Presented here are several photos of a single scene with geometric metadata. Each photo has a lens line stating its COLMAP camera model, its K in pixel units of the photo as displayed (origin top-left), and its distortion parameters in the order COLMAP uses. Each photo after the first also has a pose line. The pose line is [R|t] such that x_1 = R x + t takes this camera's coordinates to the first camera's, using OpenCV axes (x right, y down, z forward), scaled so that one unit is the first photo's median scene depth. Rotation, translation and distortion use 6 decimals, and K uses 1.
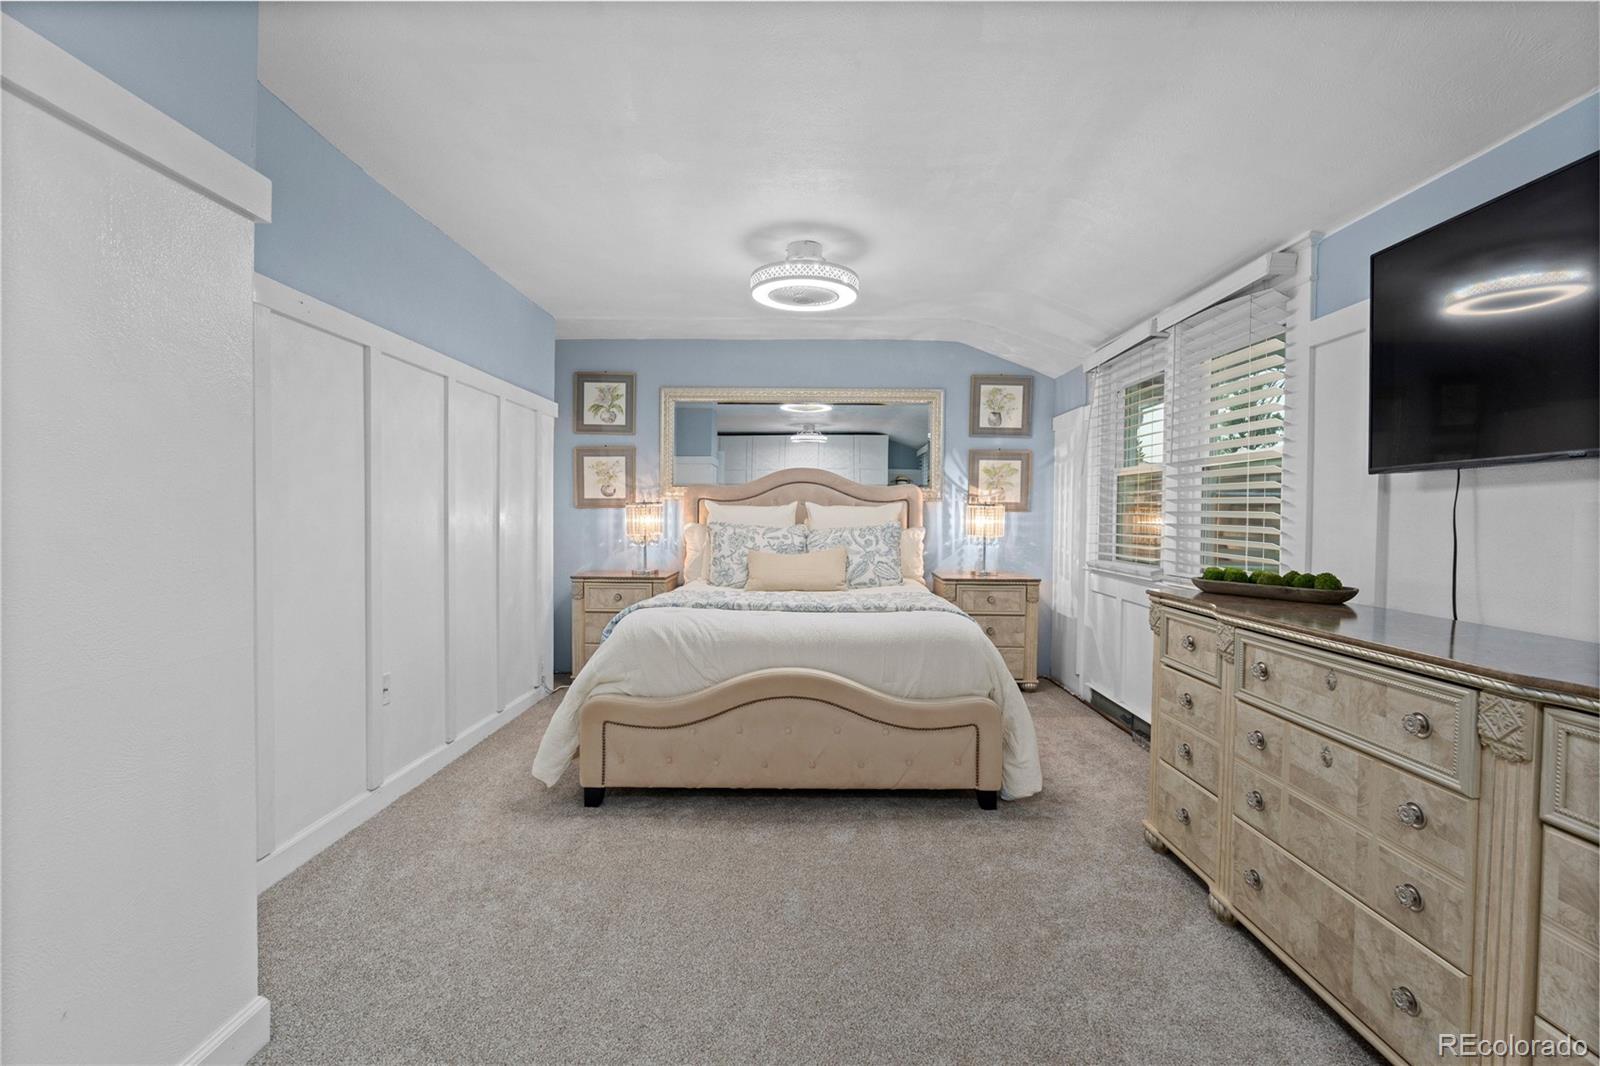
lens RADIAL K [[718.0, 0, 799.3], [0, 718.0, 531.0], [0, 0, 1]] dist [-0.007913, -0.000444]
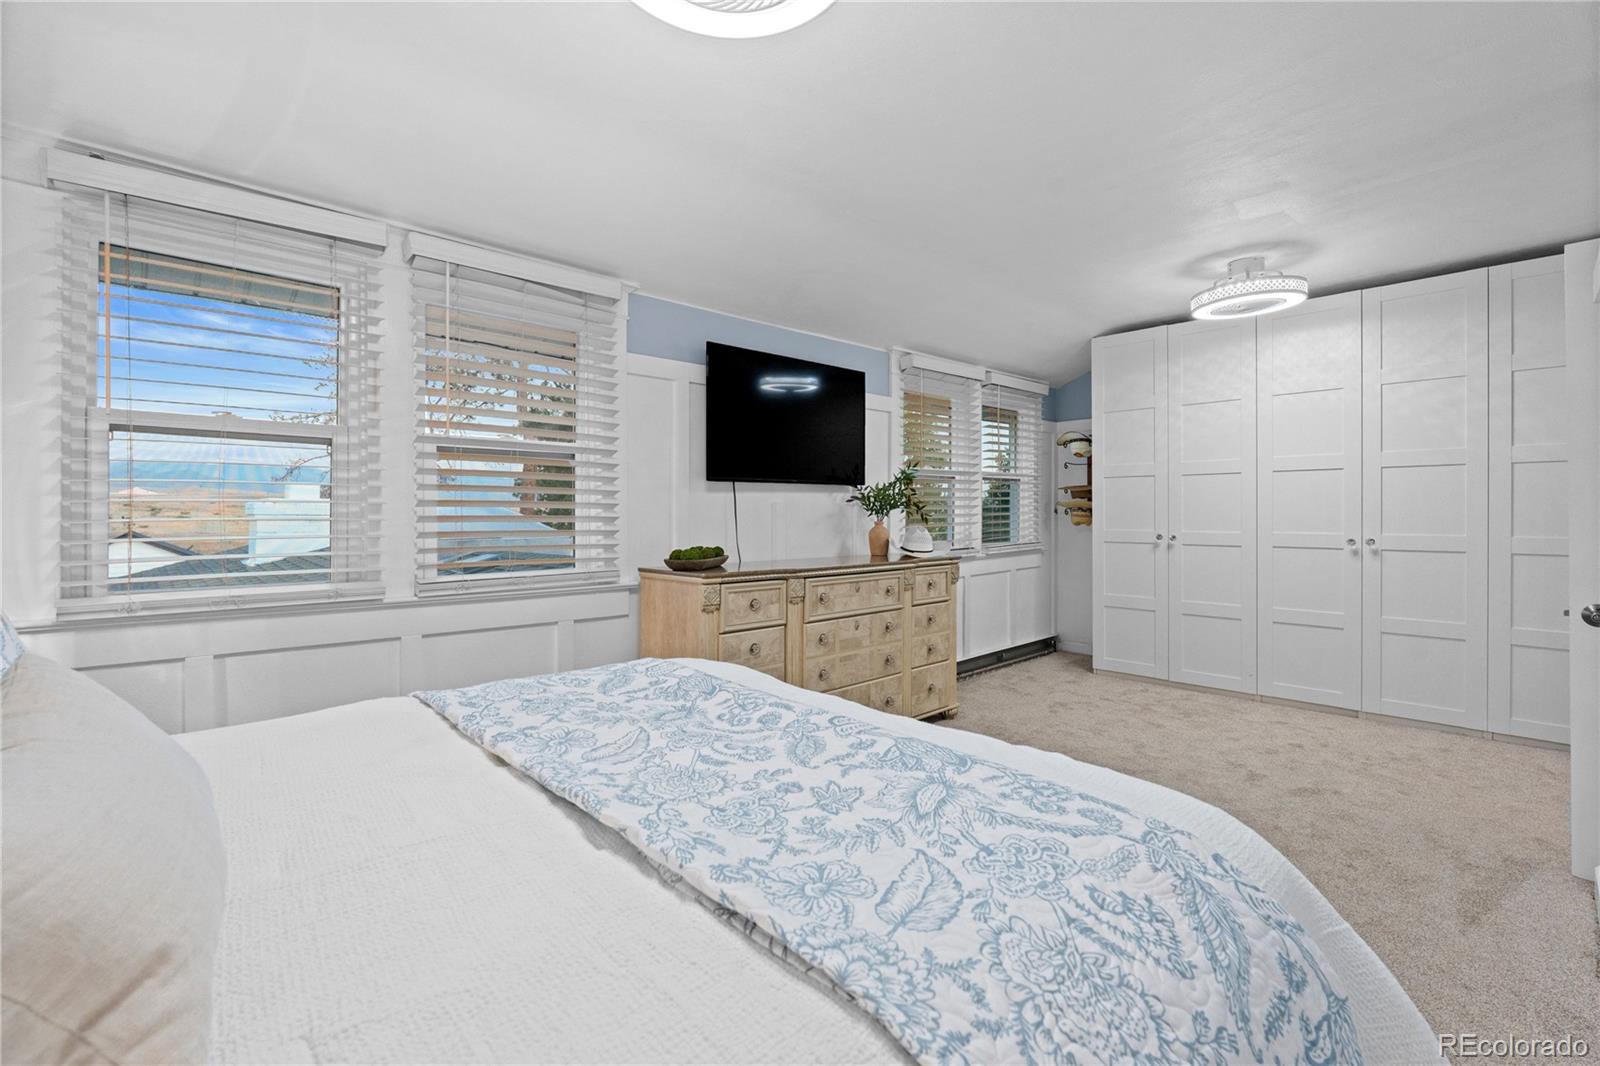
lens RADIAL K [[718.0, 0, 797.1], [0, 718.0, 517.1], [0, 0, 1]] dist [-0.007913, -0.000444]
pose [[-0.699230, -0.012416, 0.714789, -0.531712], [0.010806, 0.999551, 0.027933, -0.046305], [-0.714815, 0.027256, -0.698782, 2.226515]]
